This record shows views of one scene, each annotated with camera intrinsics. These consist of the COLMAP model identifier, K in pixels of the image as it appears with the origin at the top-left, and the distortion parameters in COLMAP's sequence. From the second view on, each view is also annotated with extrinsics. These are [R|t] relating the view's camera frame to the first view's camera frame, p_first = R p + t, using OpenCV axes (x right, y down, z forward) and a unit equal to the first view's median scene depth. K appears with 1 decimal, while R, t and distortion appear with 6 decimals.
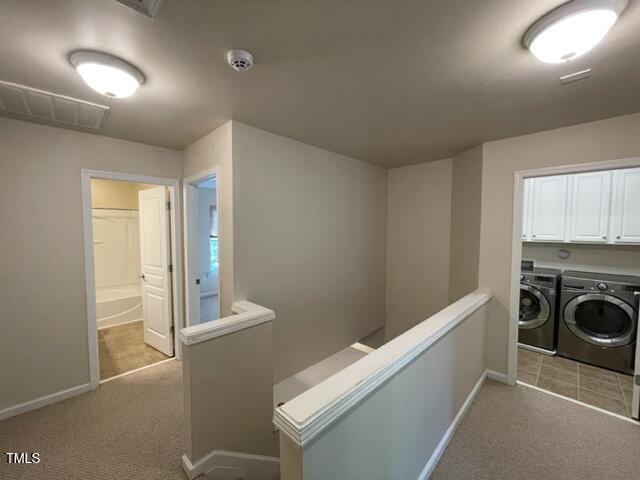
lens RADIAL K [[260.7, 0, 318.2], [0, 260.7, 238.1], [0, 0, 1]] dist [0.010283, -0.000841]
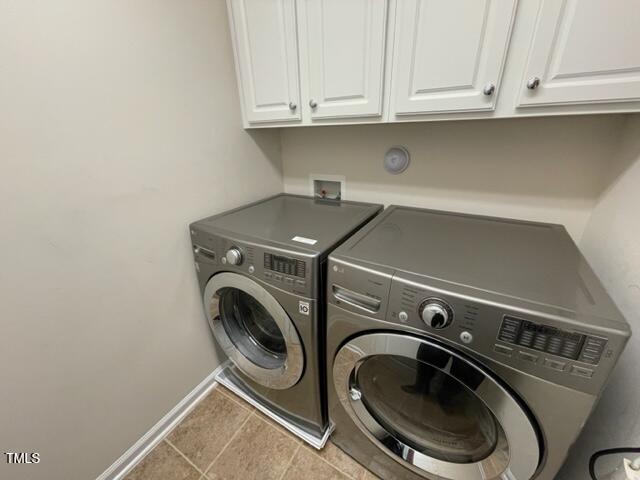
lens RADIAL K [[260.7, 0, 318.6], [0, 260.7, 241.2], [0, 0, 1]] dist [0.010283, -0.000841]
pose [[0.965695, -0.127616, 0.226158, 0.841318], [0.038704, 0.931919, 0.360597, 0.034605], [-0.256778, -0.339473, 0.904888, 0.755059]]
